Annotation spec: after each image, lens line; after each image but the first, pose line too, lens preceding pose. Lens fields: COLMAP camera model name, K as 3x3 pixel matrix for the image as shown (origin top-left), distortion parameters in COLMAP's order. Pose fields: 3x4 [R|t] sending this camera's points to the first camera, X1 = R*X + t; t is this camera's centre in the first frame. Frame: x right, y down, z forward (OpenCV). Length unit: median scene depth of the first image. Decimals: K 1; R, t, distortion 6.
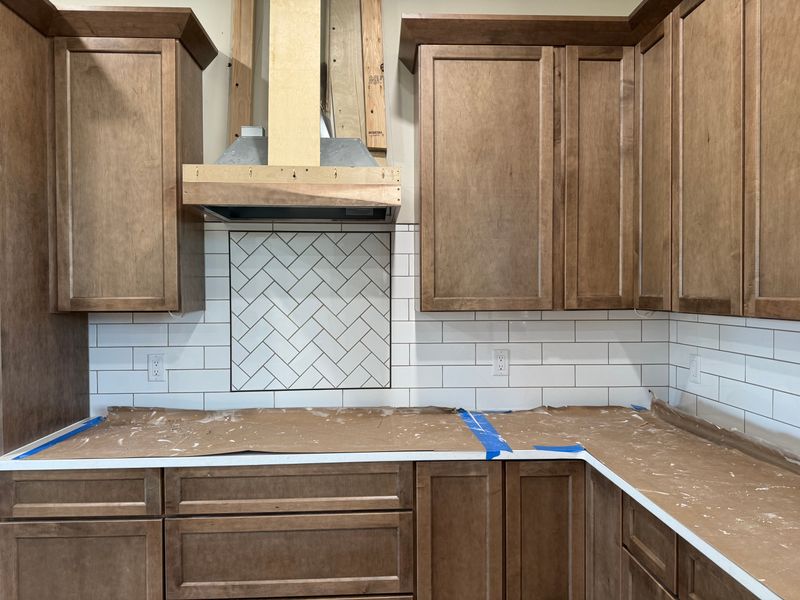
lens RADIAL K [[559.6, 0, 399.0], [0, 559.6, 303.5], [0, 0, 1]] dist [0.080048, -0.097954]
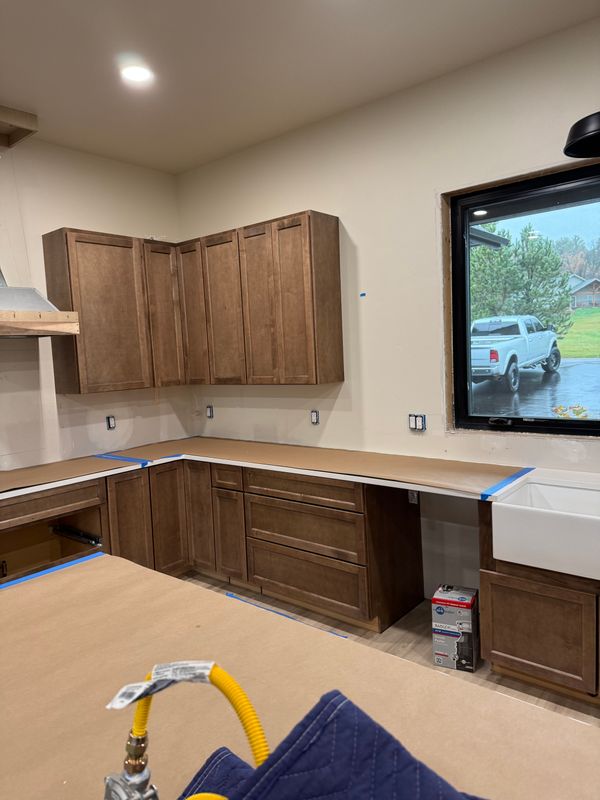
lens RADIAL K [[553.5, 0, 297.2], [0, 553.5, 399.7], [0, 0, 1]] dist [0.160791, -0.314319]
pose [[0.678970, -0.090846, 0.728523, -0.738308], [0.061189, 0.995864, 0.067155, -0.042800], [-0.731611, -0.001019, 0.681721, -0.592061]]
